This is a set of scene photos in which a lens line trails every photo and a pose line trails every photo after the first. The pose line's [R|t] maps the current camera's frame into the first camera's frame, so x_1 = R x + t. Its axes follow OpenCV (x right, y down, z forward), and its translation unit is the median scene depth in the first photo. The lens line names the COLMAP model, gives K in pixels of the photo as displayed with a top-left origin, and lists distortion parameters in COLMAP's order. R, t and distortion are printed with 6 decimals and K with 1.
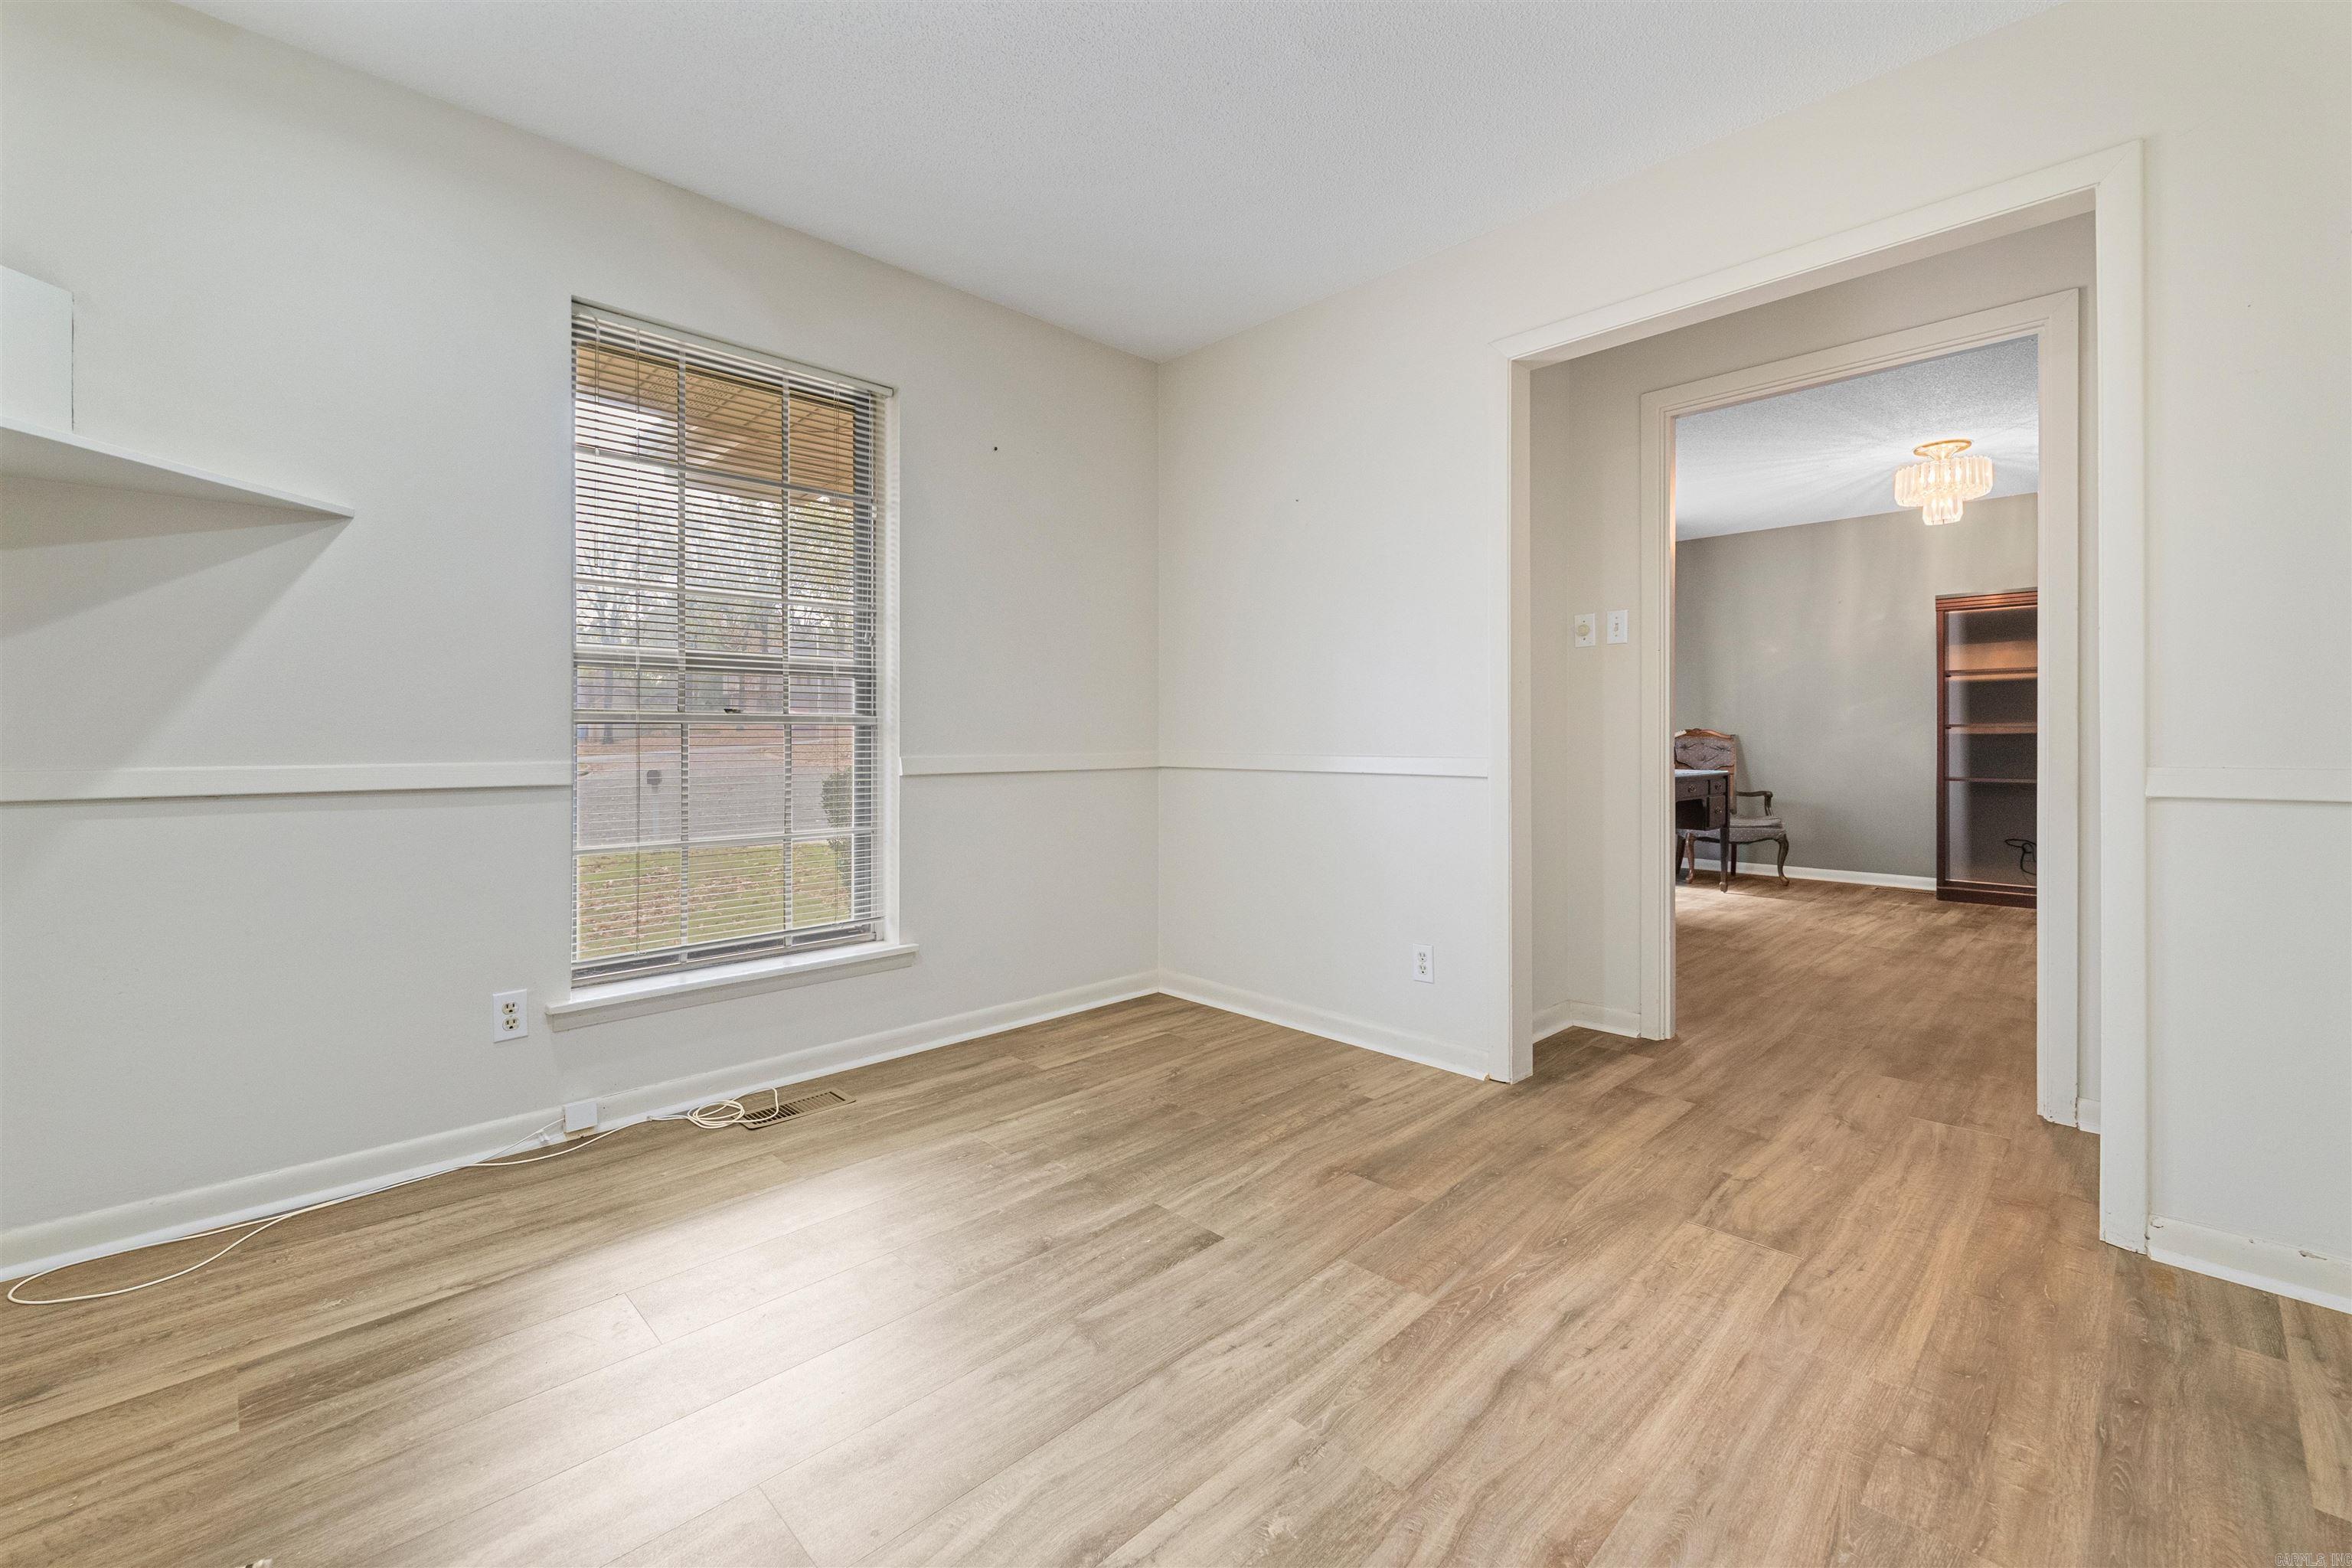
lens RADIAL K [[983.3, 0, 1182.5], [0, 983.3, 727.3], [0, 0, 1]] dist [0.007202, -0.002742]
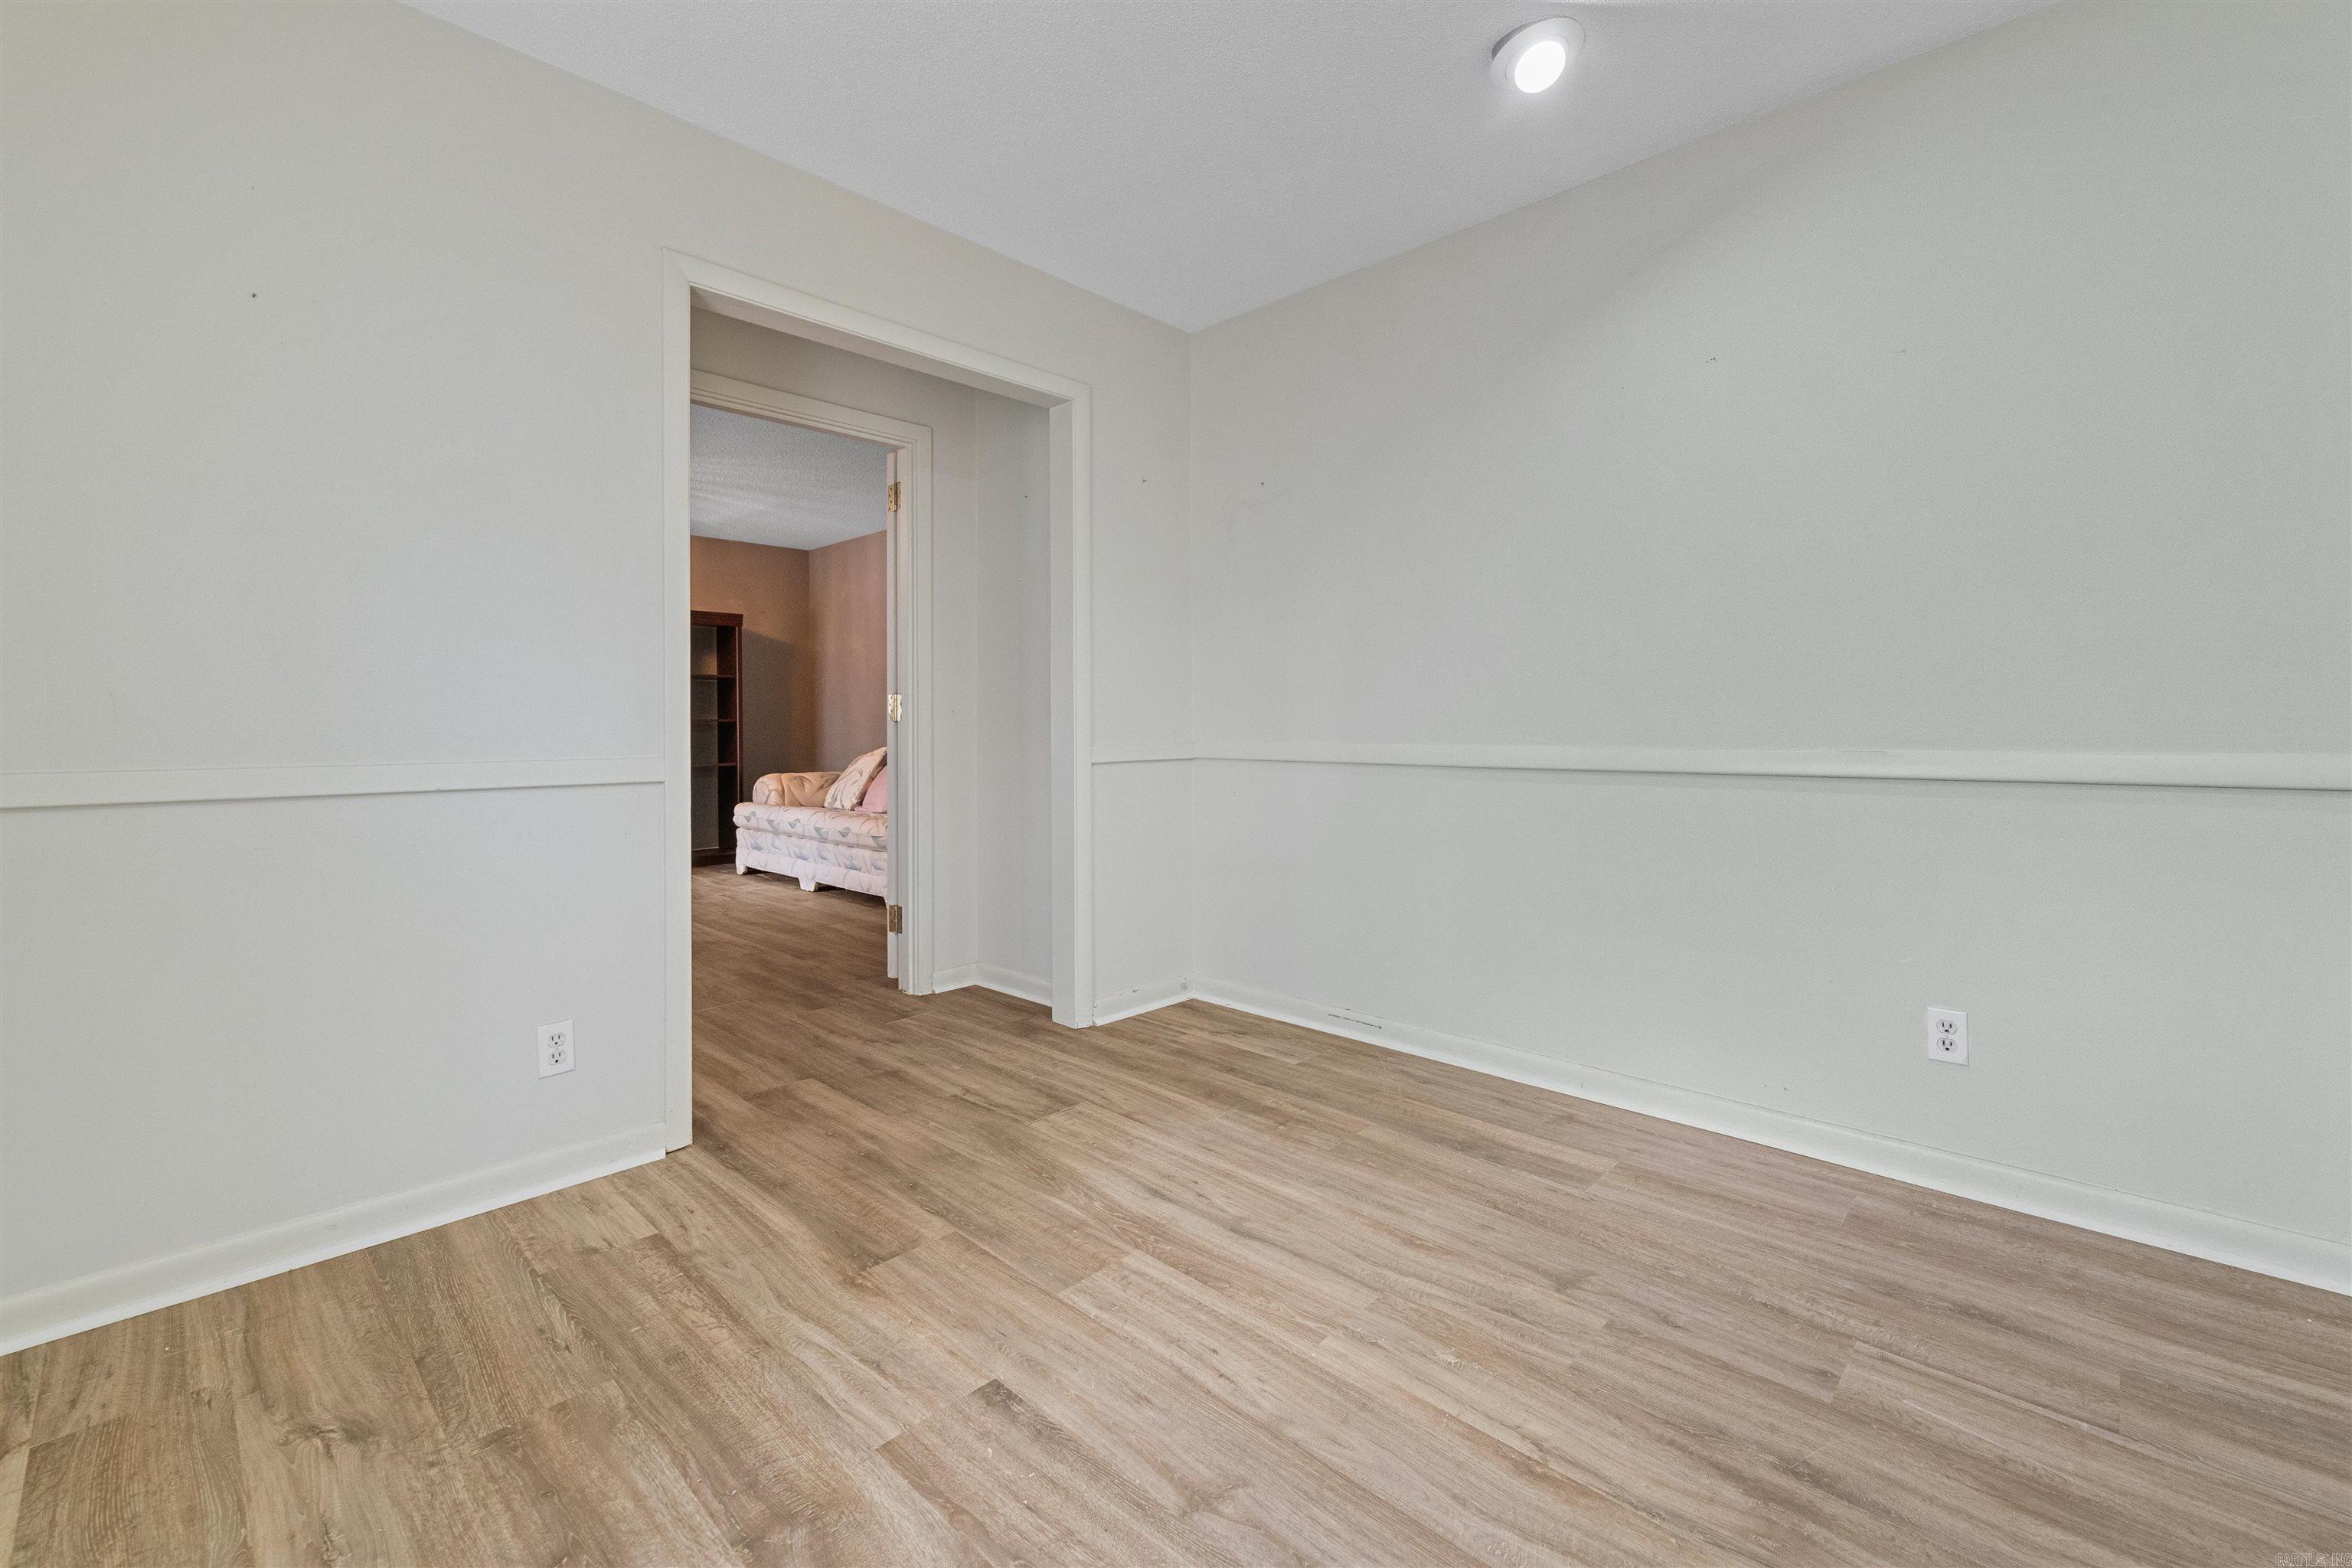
lens RADIAL K [[983.3, 0, 1156.6], [0, 983.3, 723.3], [0, 0, 1]] dist [0.007202, -0.002742]
pose [[-0.024734, 0.006719, 0.999671, -0.669827], [-0.005058, 0.999964, -0.006847, 0.012054], [-0.999681, -0.005226, -0.024699, 0.820794]]
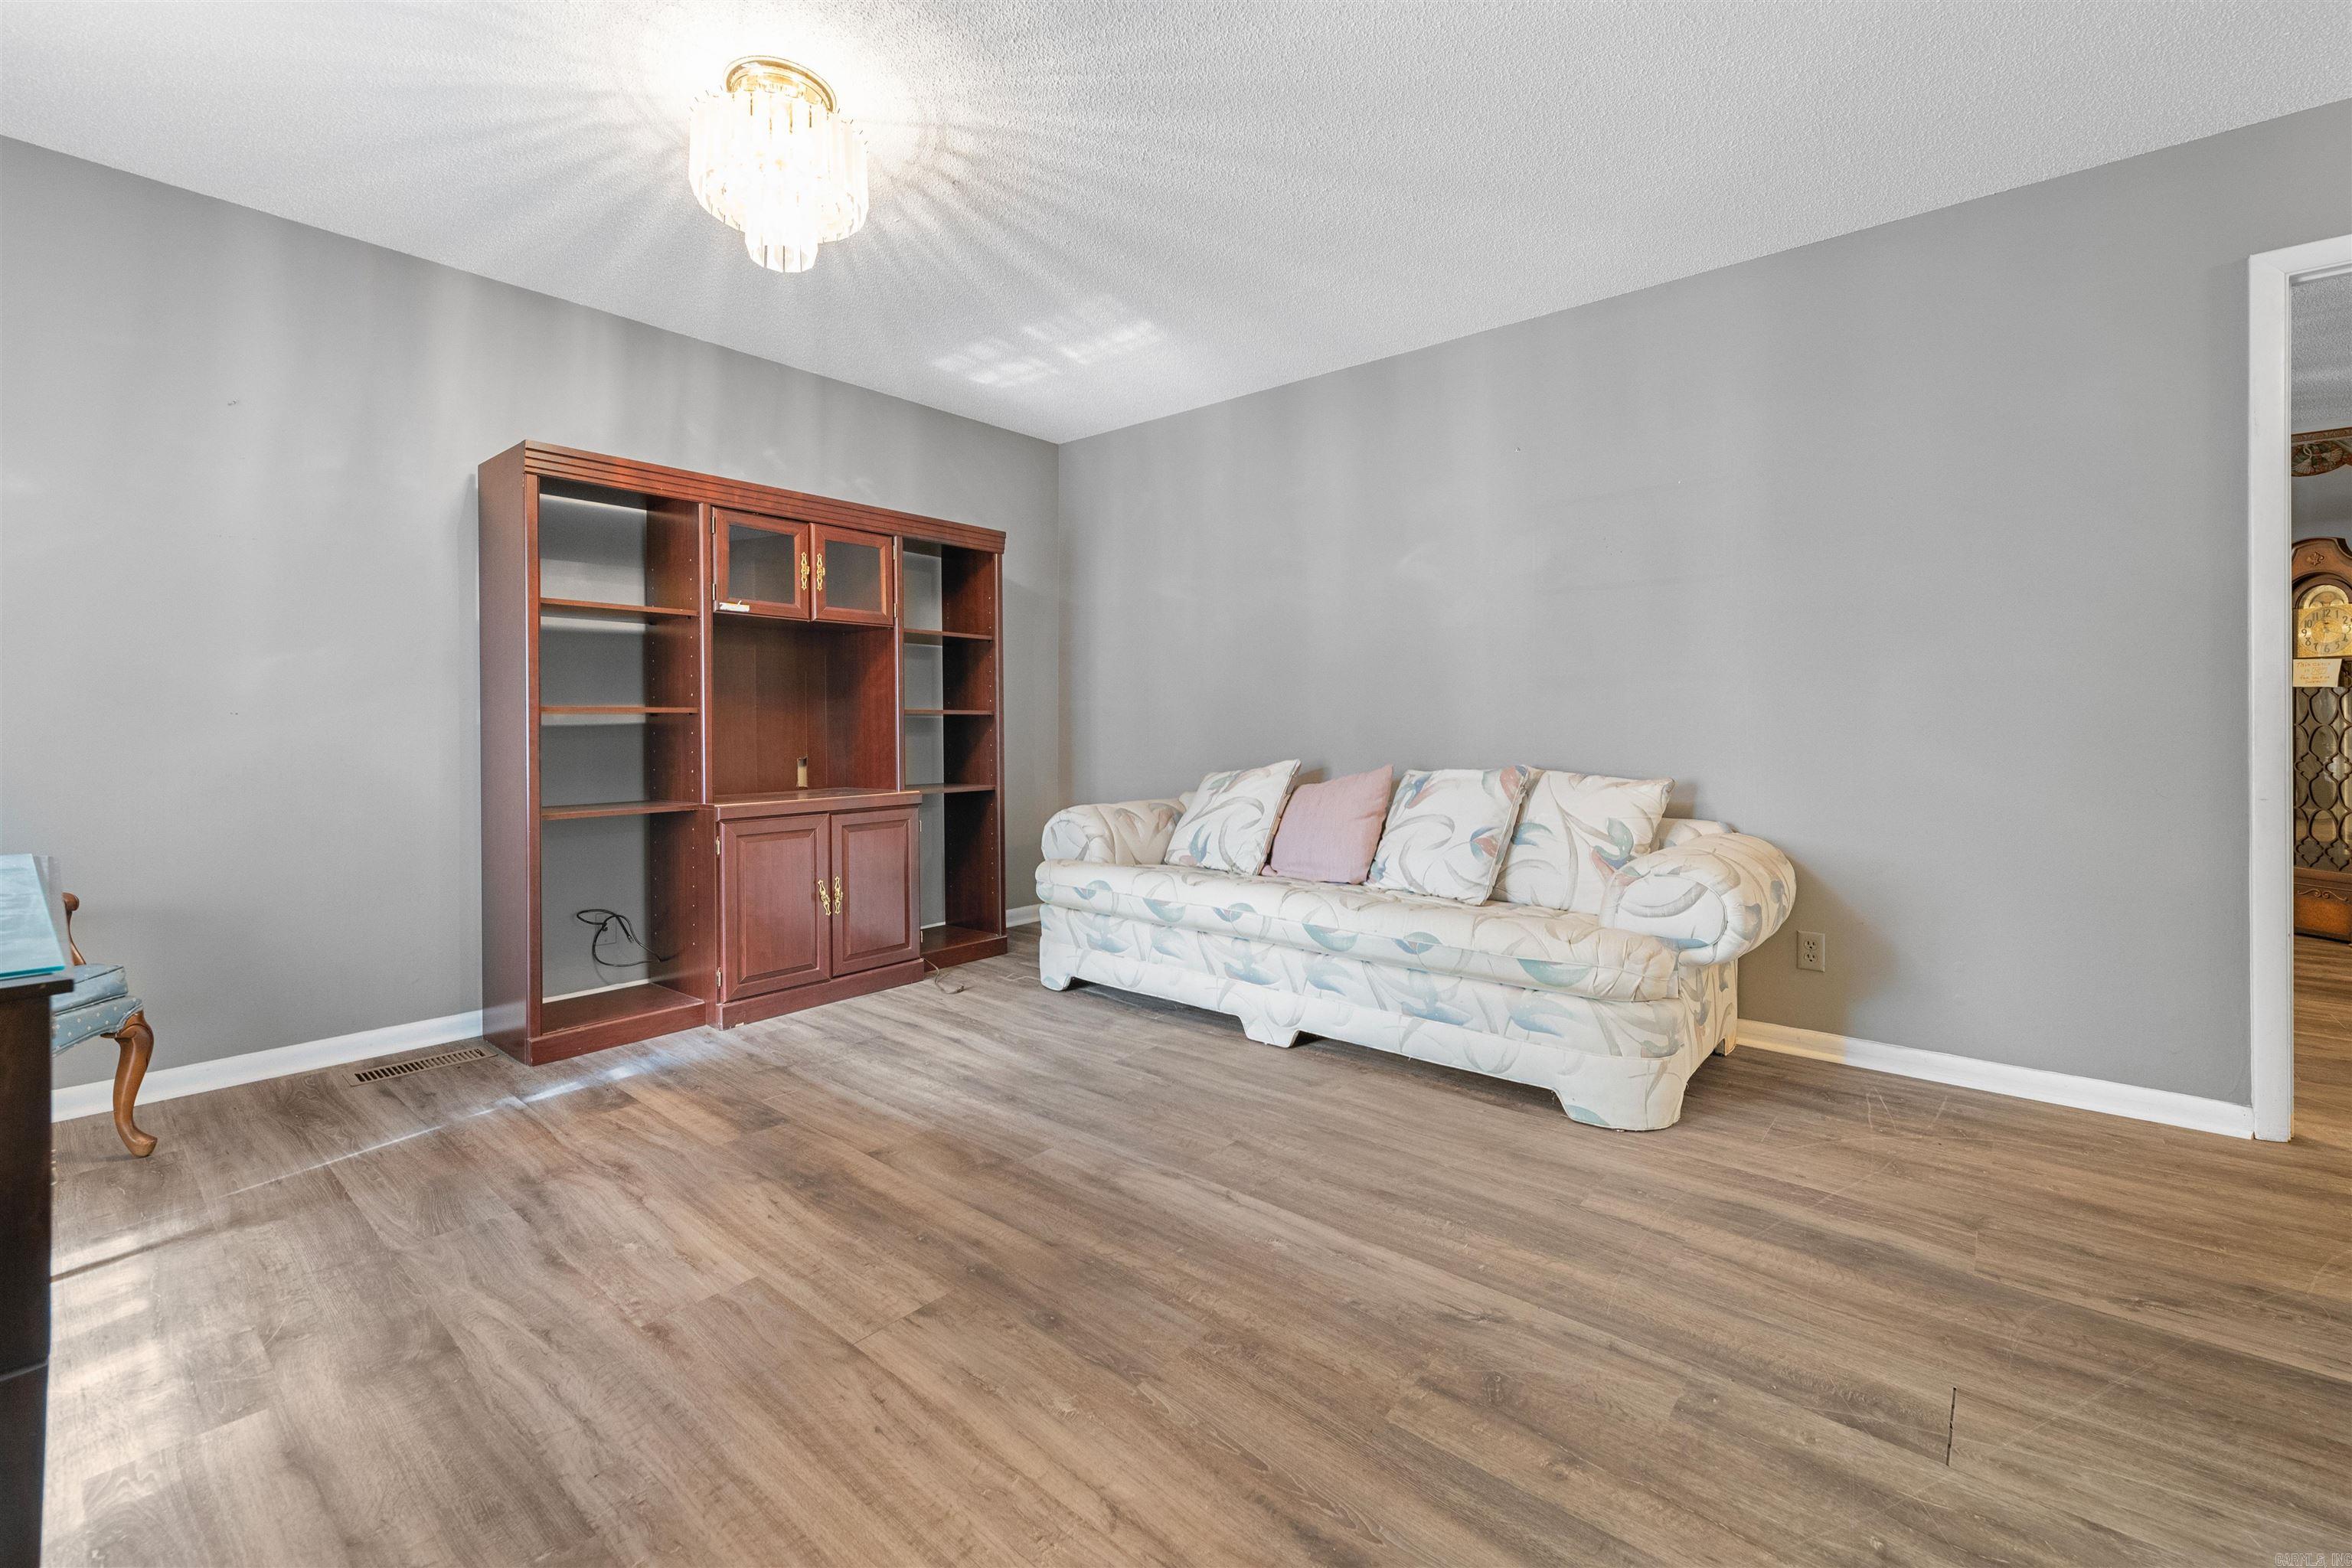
lens RADIAL K [[983.3, 0, 1149.0], [0, 983.3, 728.6], [0, 0, 1]] dist [0.007202, -0.002742]
pose [[-0.077038, -0.005203, 0.997015, -0.432292], [-0.001004, 0.999986, 0.005141, 0.010548], [-0.997028, -0.000605, -0.077042, 1.026060]]
